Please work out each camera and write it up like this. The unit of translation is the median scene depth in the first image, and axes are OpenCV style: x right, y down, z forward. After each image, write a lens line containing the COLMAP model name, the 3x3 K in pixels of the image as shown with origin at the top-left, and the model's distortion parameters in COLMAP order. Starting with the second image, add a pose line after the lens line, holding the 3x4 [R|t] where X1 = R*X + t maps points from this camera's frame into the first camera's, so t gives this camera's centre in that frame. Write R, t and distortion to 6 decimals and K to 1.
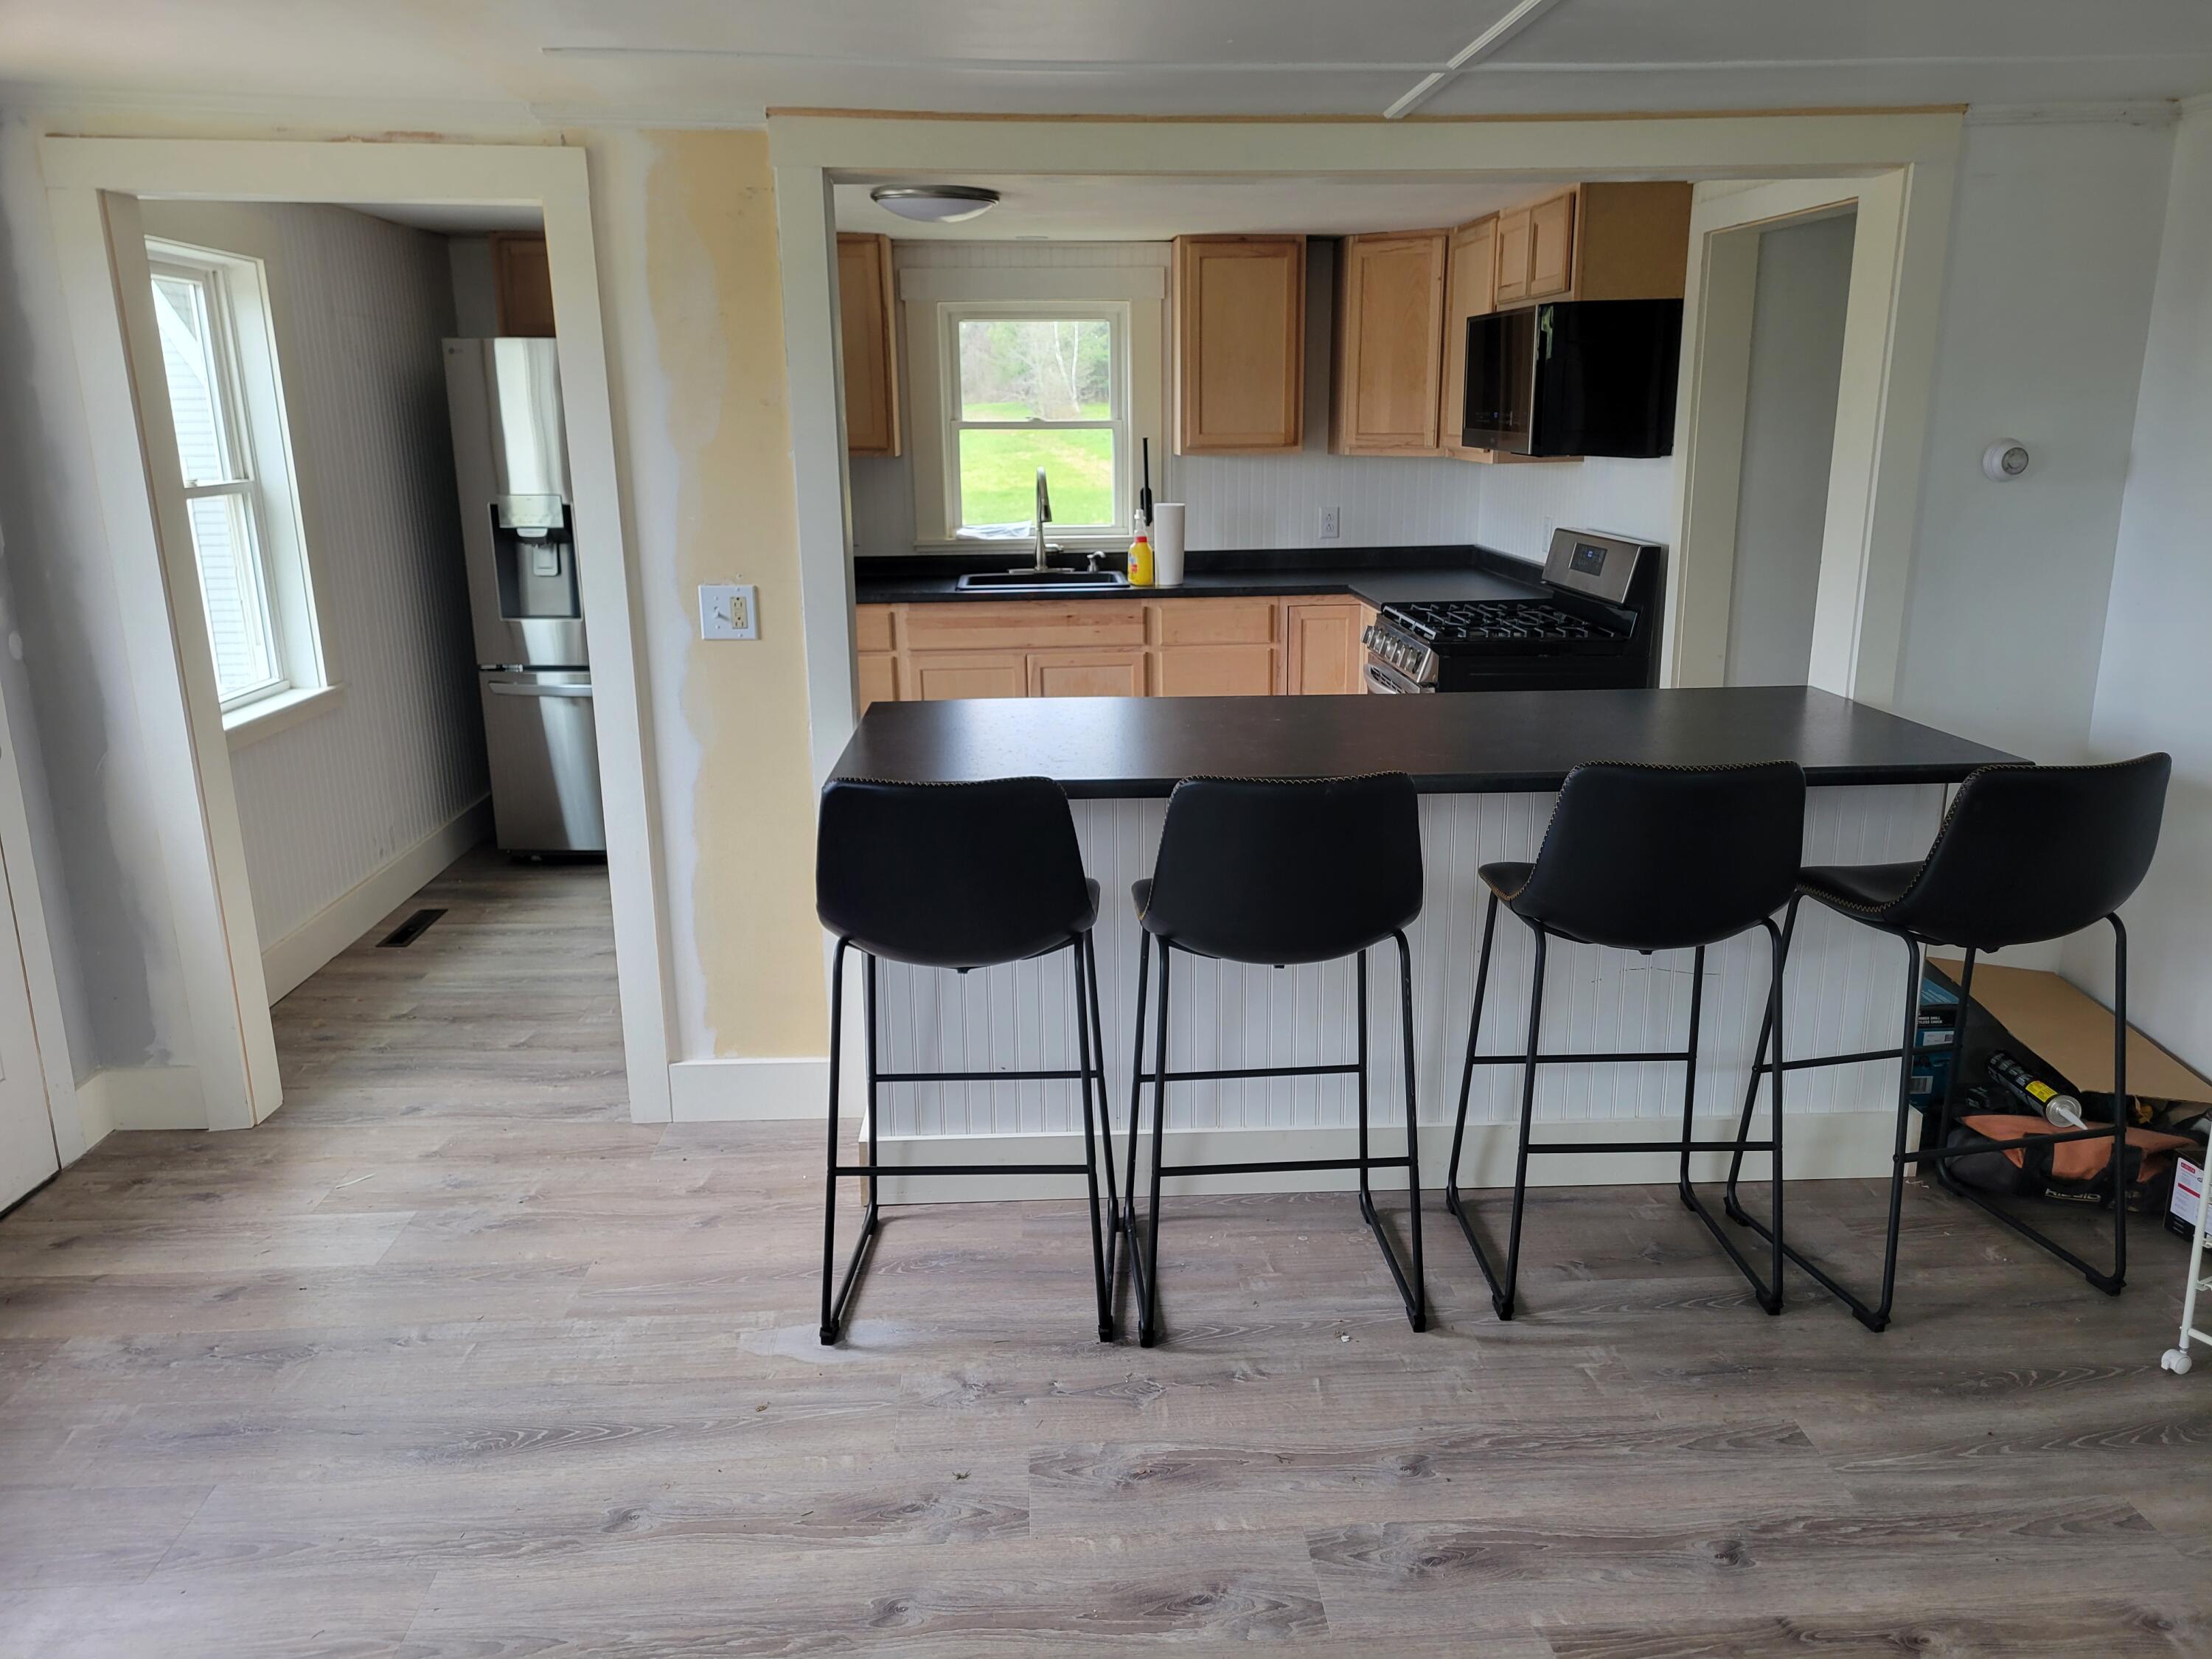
lens RADIAL K [[1664.6, 0, 1106.0], [0, 1664.6, 829.5], [0, 0, 1]] dist [0.071385, -0.065659]
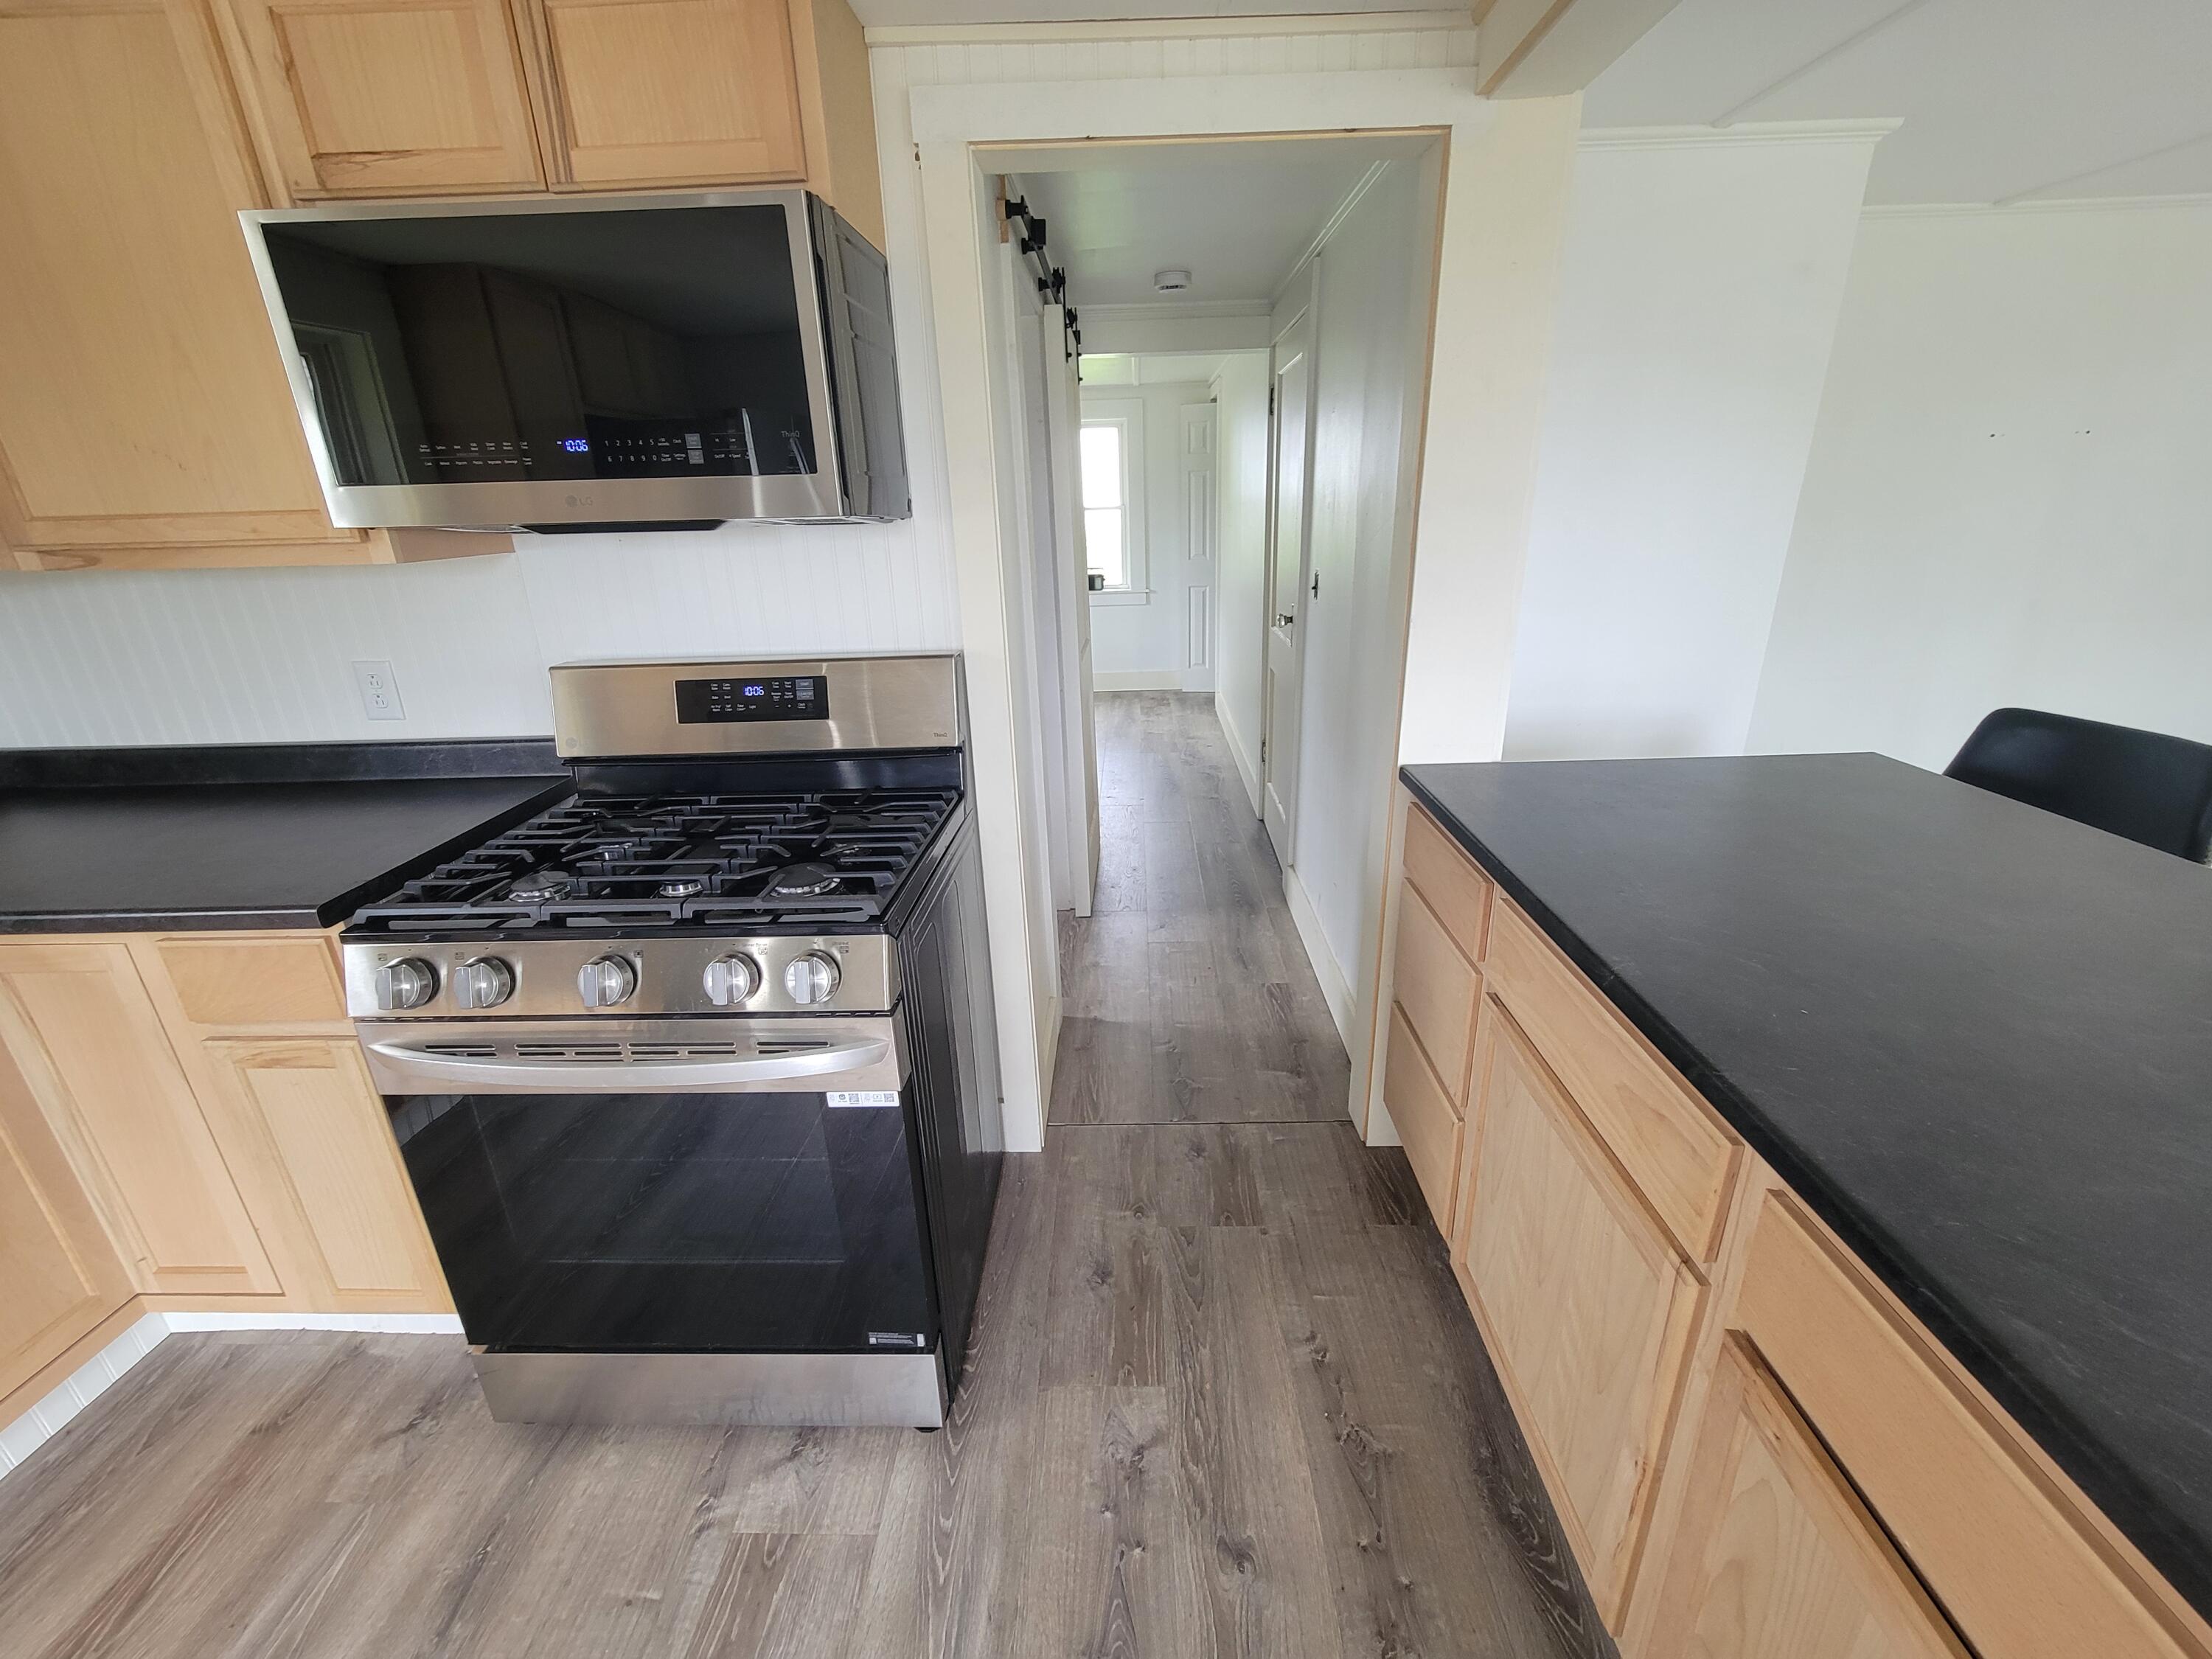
lens RADIAL K [[909.2, 0, 1101.5], [0, 909.2, 827.6], [0, 0, 1]] dist [0.000821, 0.002663]
pose [[0.081562, -0.329958, 0.940466, -0.025380], [0.274364, 0.914585, 0.297083, -0.151889], [-0.958161, 0.233800, 0.165124, 0.691438]]
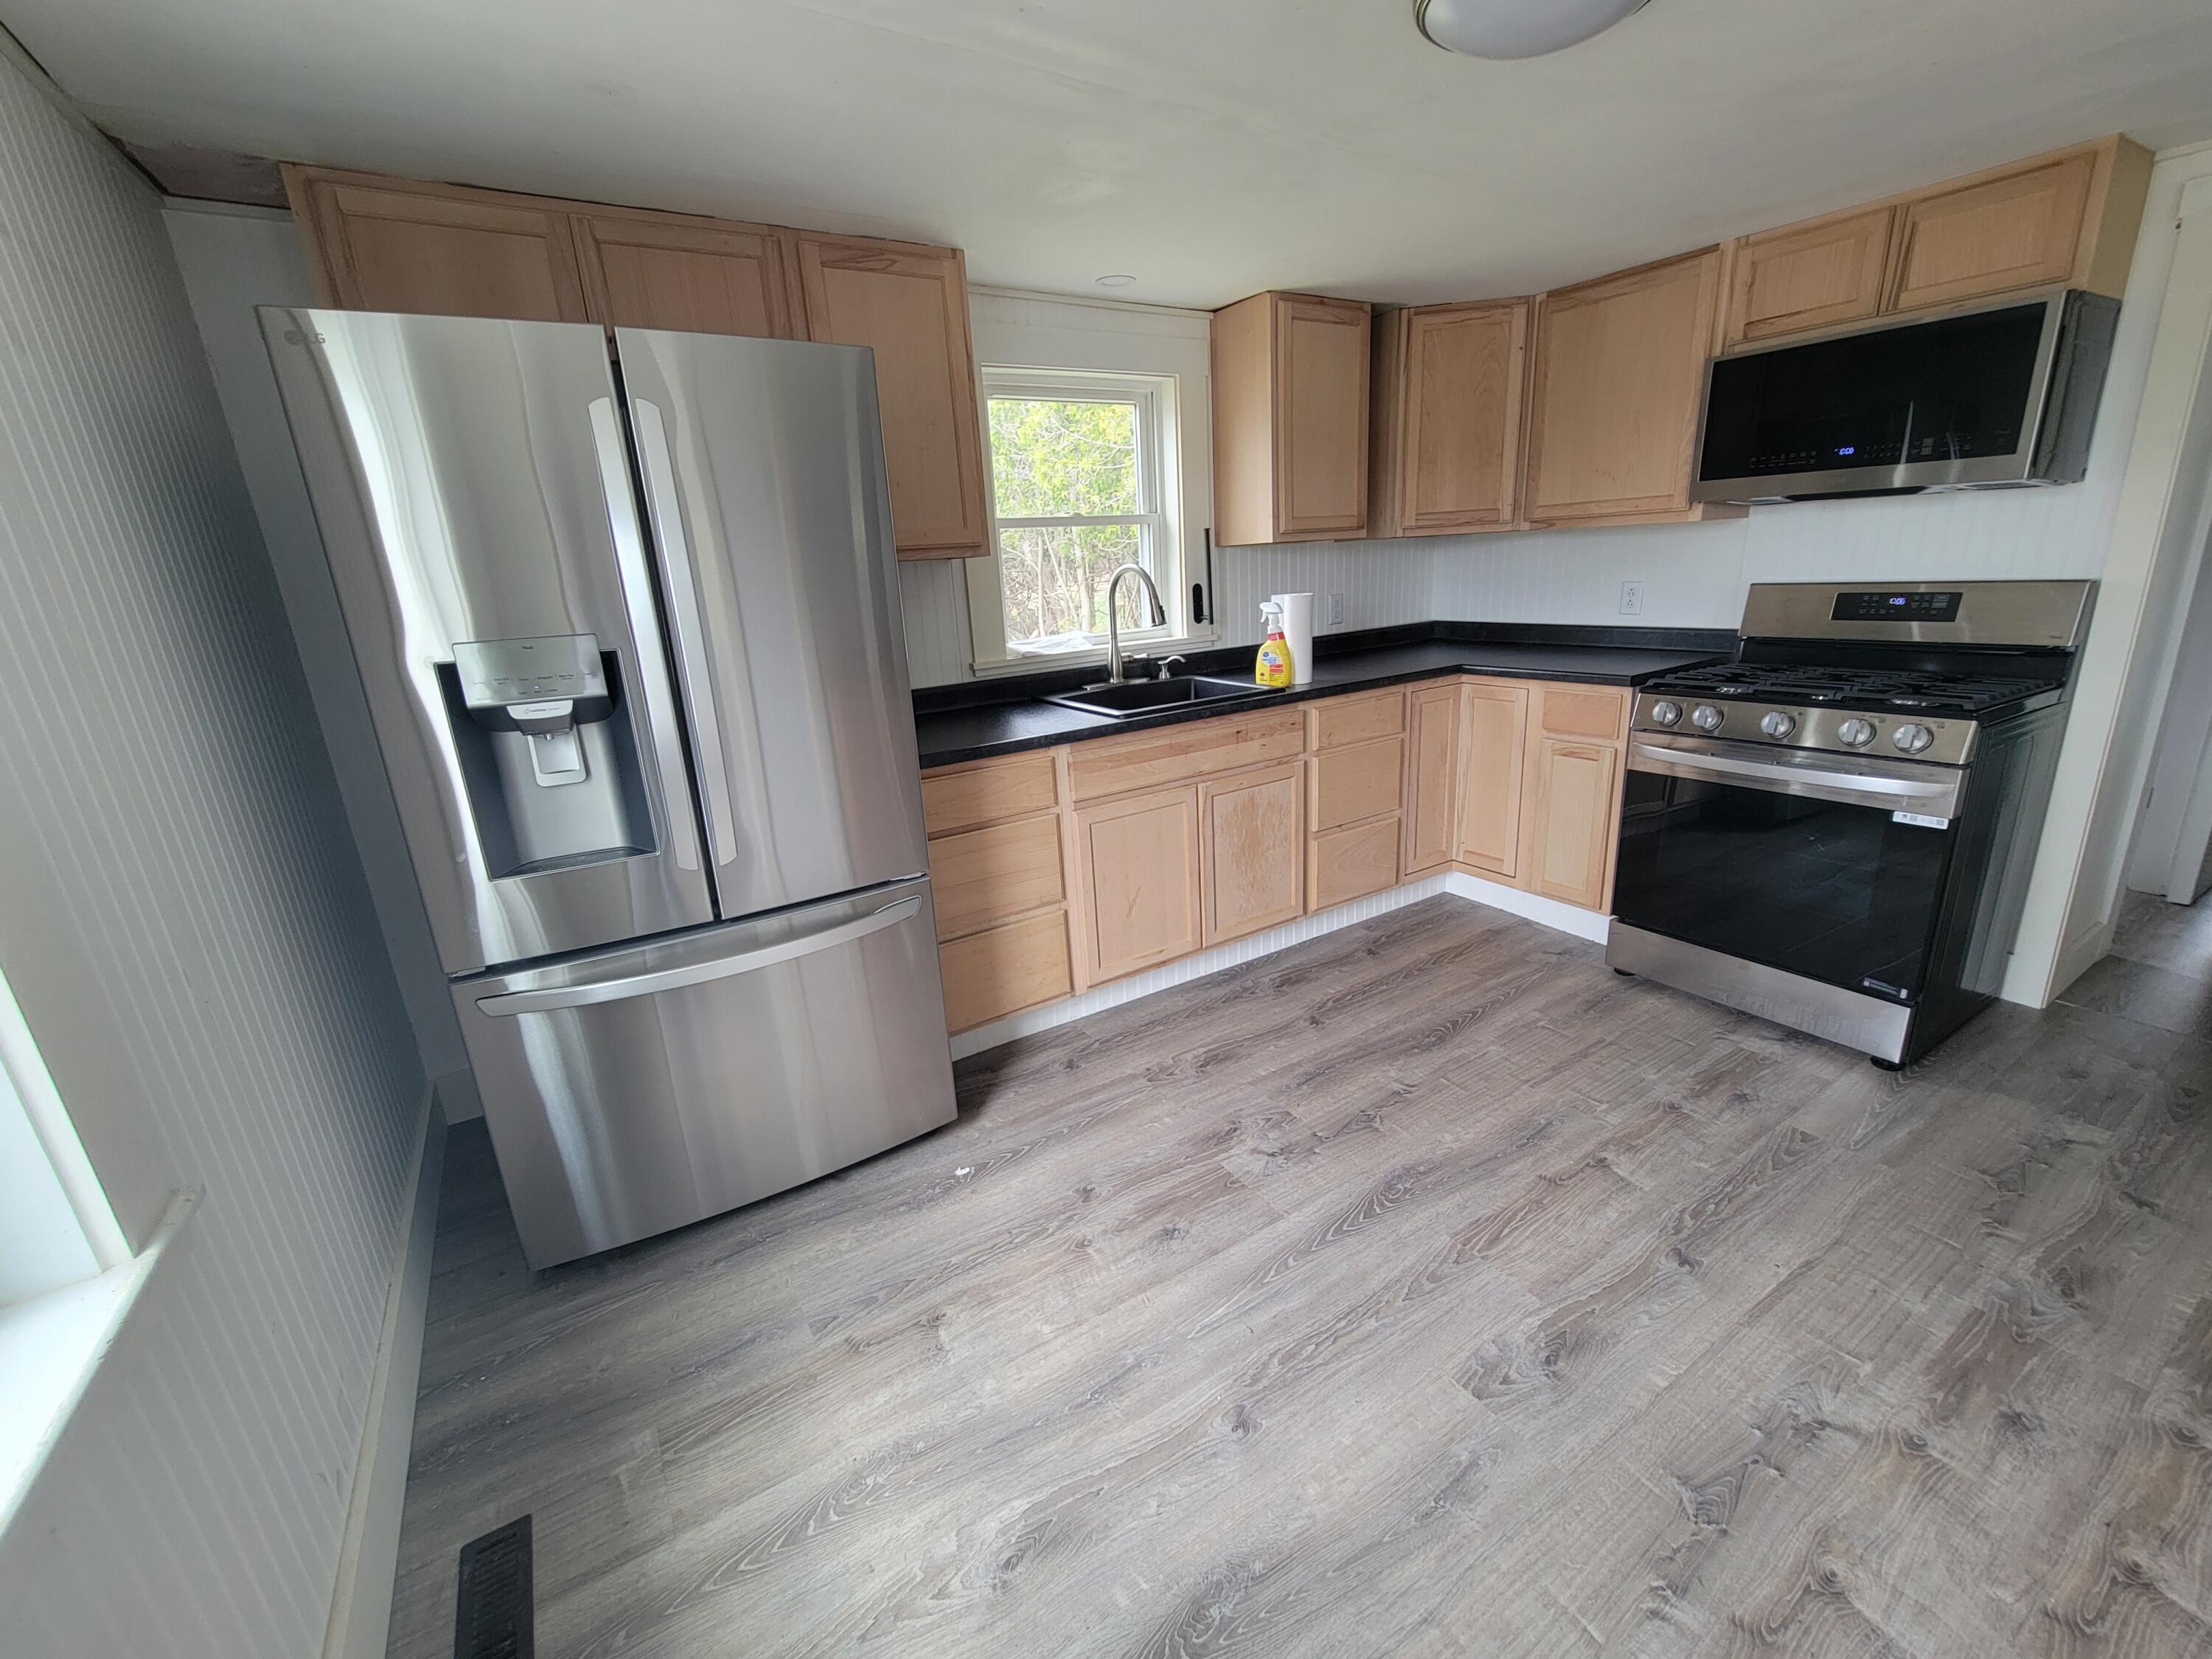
lens RADIAL K [[901.1, 0, 1096.7], [0, 901.1, 824.1], [0, 0, 1]] dist [0.007504, -0.004871]
pose [[0.877175, -0.173300, 0.447807, -0.297029], [0.163701, 0.984659, 0.060398, -0.120865], [-0.451404, 0.020327, 0.892088, 0.622193]]
